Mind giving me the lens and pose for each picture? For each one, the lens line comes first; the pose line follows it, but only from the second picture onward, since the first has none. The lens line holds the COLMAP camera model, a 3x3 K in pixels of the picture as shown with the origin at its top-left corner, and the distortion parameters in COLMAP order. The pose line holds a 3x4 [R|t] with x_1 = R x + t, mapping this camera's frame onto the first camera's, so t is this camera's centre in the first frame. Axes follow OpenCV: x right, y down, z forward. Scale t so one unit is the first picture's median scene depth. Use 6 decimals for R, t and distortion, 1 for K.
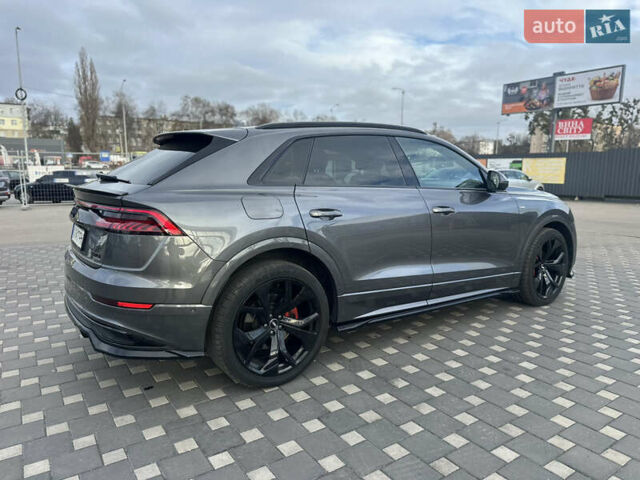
lens RADIAL K [[458.1, 0, 320.0], [0, 458.1, 240.0], [0, 0, 1]] dist [-0.002890, -0.006078]
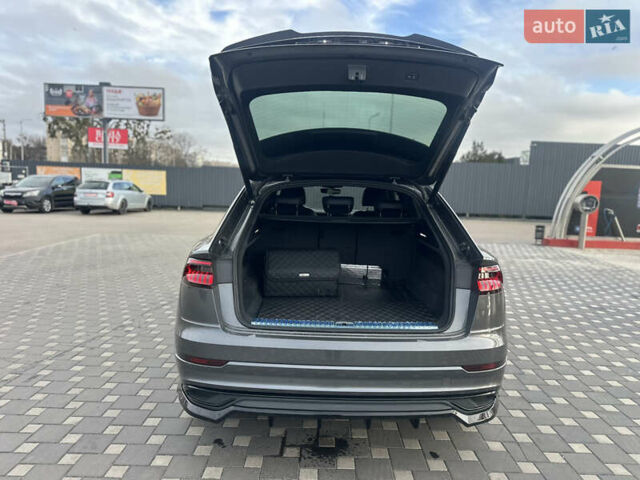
lens RADIAL K [[459.4, 0, 323.8], [0, 459.4, 240.6], [0, 0, 1]] dist [-0.000316, -0.002221]
pose [[0.531625, -0.089844, 0.842201, -0.107758], [0.095903, 0.994348, 0.045538, -0.015494], [-0.841533, 0.056561, 0.537237, 0.056745]]
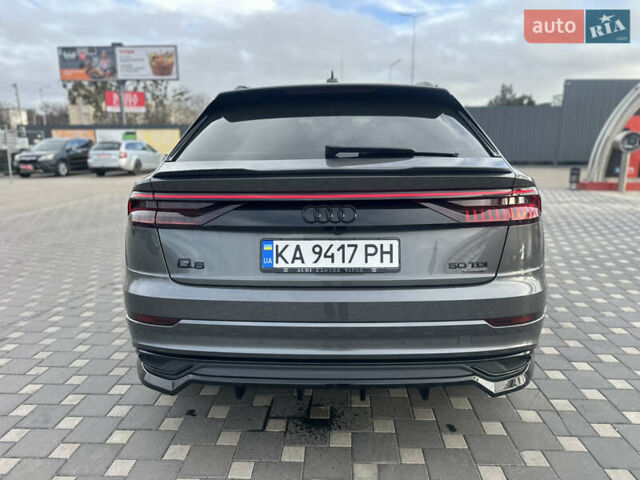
lens RADIAL K [[458.1, 0, 320.0], [0, 458.1, 240.0], [0, 0, 1]] dist [-0.002890, -0.006078]
pose [[0.578259, -0.179890, 0.795774, -0.090391], [0.132721, 0.983137, 0.125802, -0.009350], [-0.804986, 0.032870, 0.592383, 0.061622]]
